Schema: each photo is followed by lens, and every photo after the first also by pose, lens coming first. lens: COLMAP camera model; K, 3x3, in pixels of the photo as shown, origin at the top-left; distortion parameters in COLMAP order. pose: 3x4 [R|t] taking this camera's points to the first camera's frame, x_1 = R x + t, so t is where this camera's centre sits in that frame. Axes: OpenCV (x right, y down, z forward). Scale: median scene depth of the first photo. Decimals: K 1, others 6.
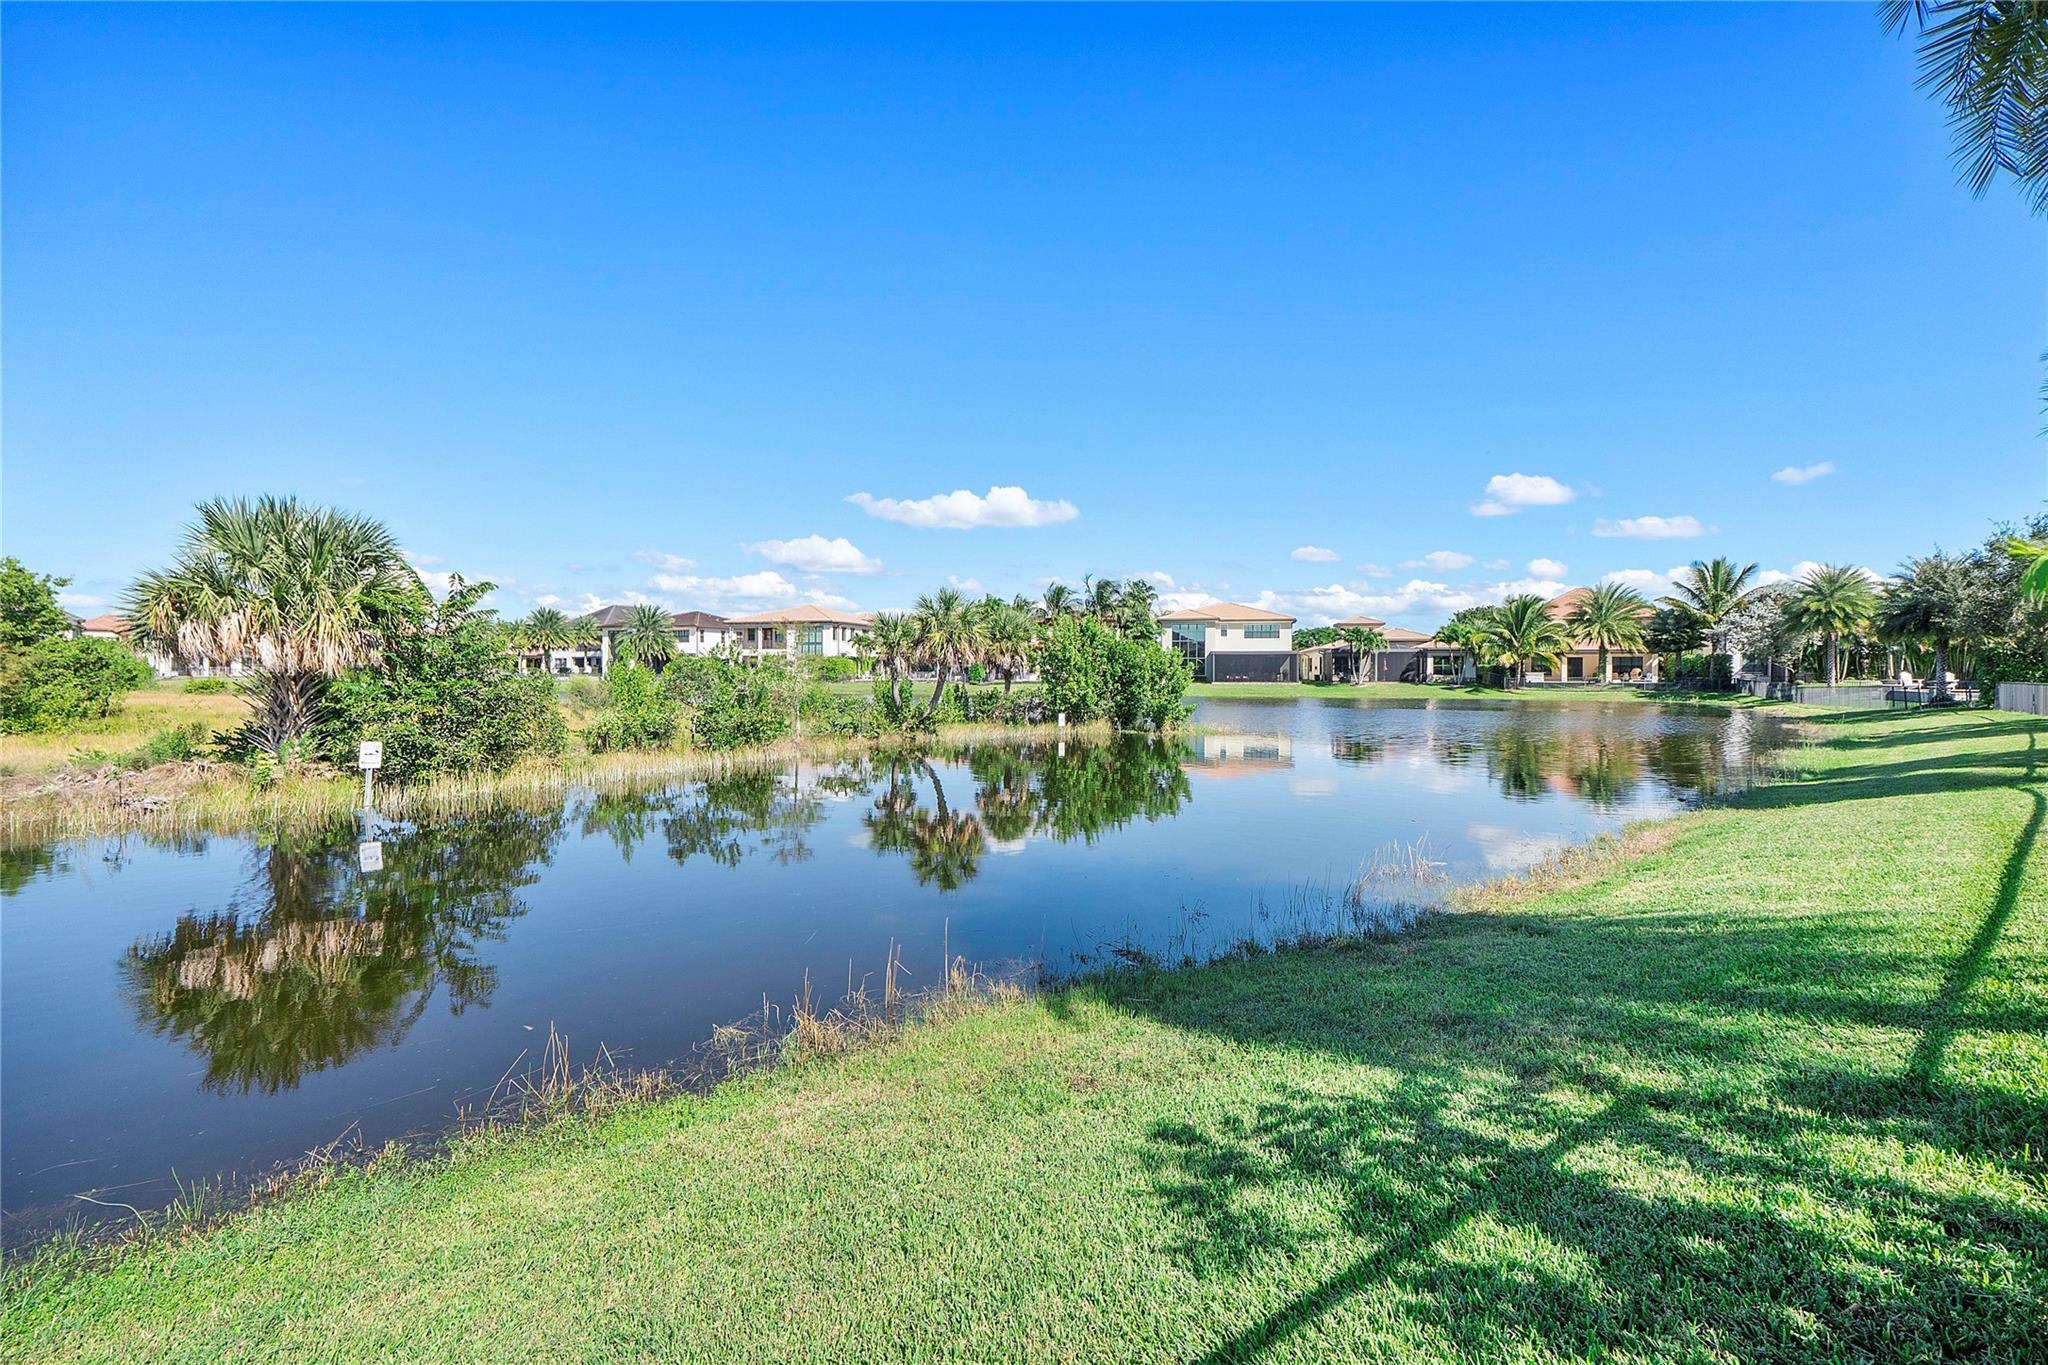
lens RADIAL K [[864.6, 0, 1023.4], [0, 864.6, 681.0], [0, 0, 1]] dist [-0.019972, 0.000226]
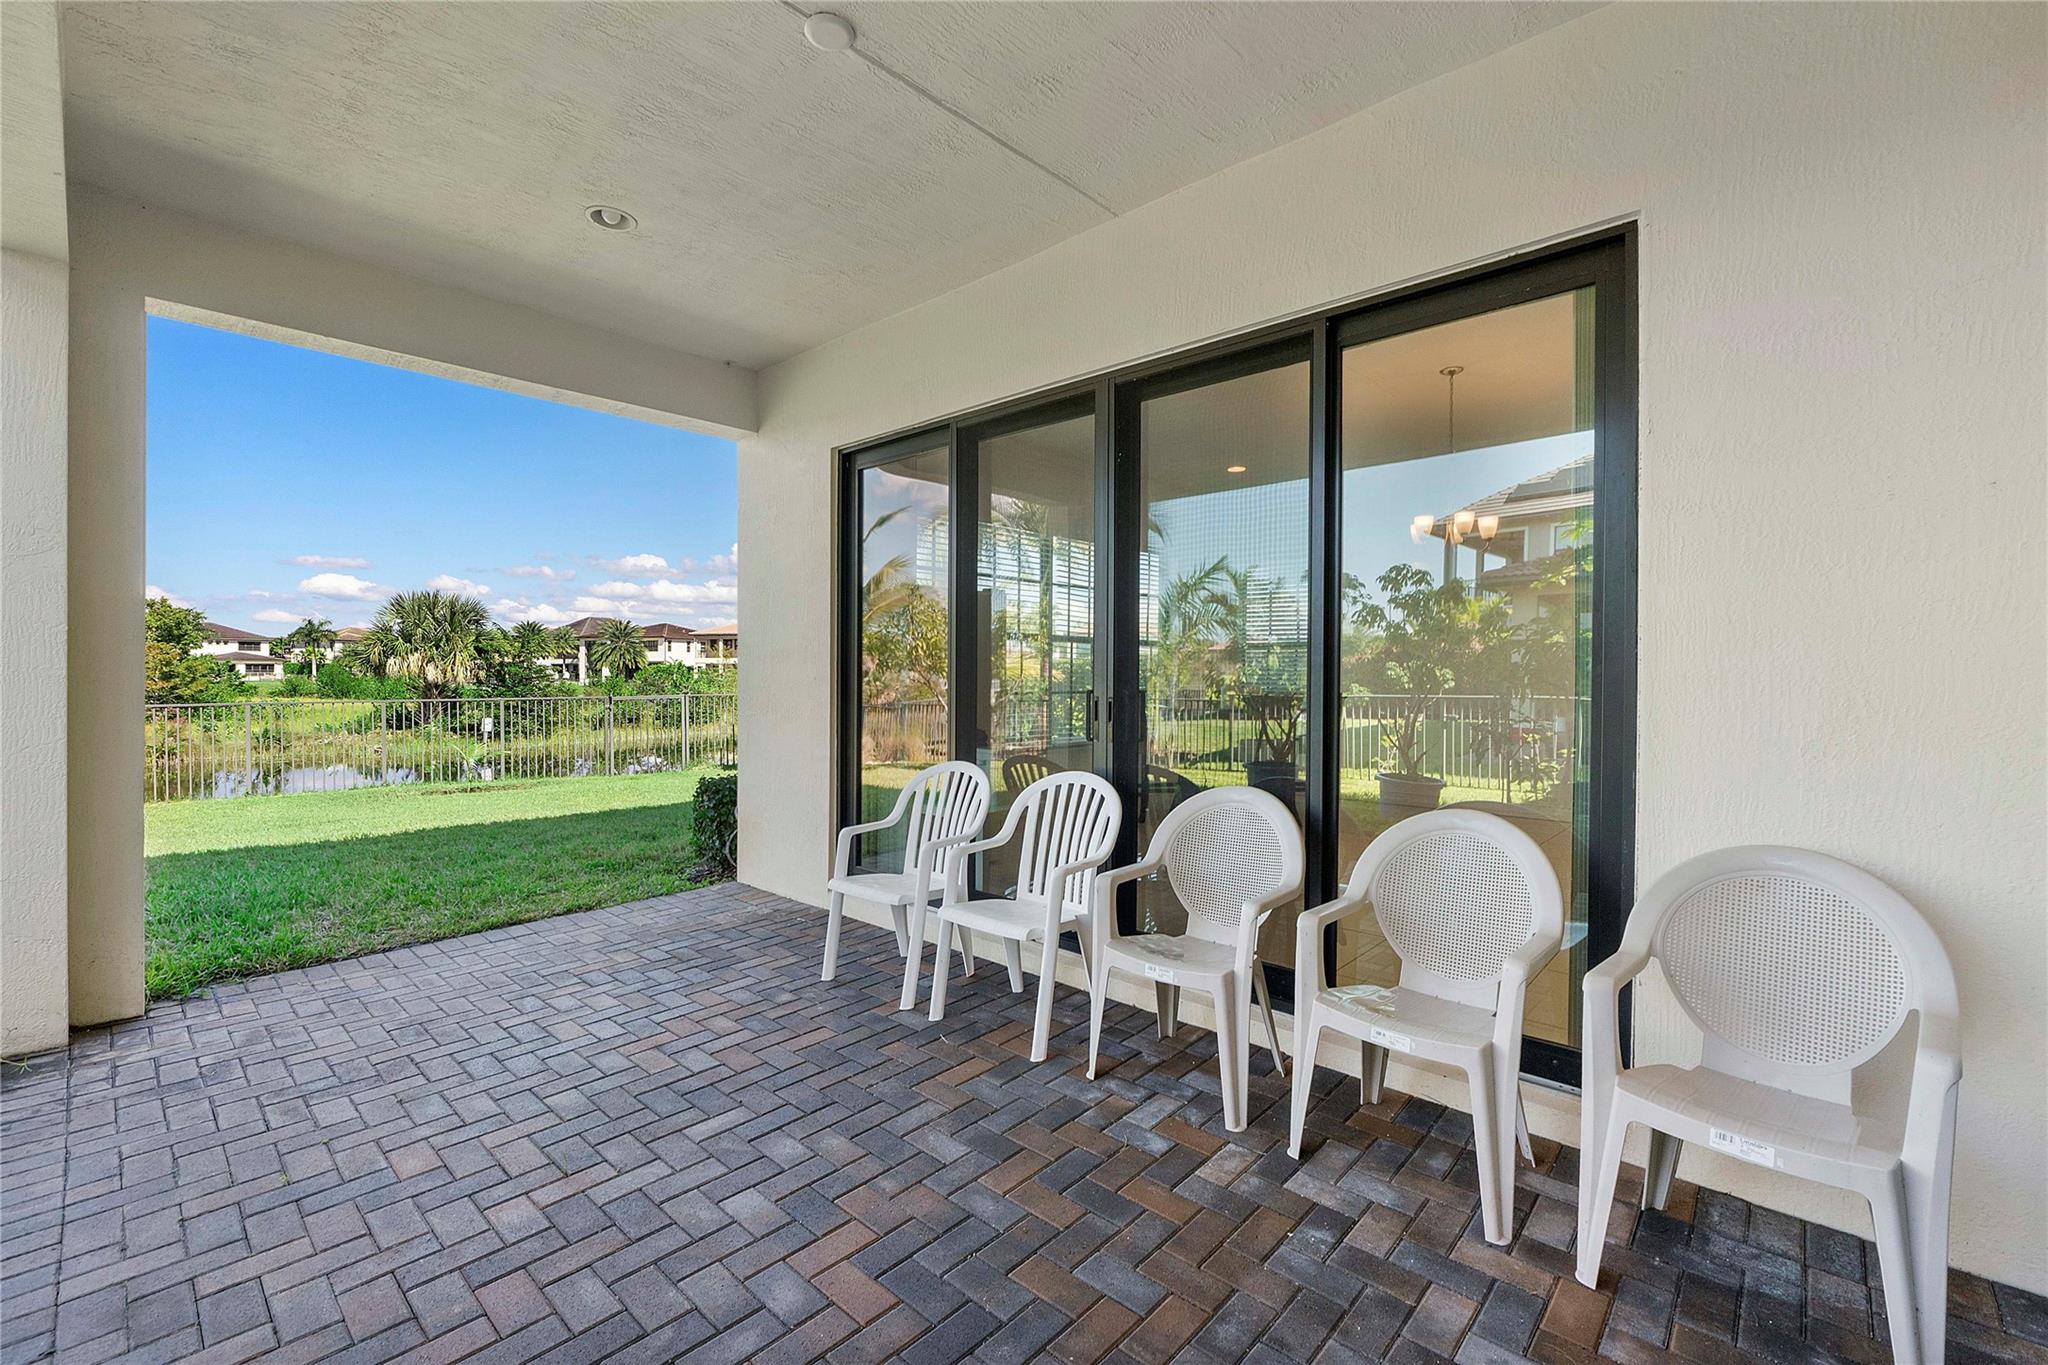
lens RADIAL K [[864.6, 0, 1024.9], [0, 864.6, 679.8], [0, 0, 1]] dist [-0.019972, 0.000226]
pose [[0.999515, 0.004263, 0.030854, 0.069912], [-0.004016, 0.999960, -0.008032, -0.001171], [-0.030887, 0.007904, 0.999492, -0.169714]]
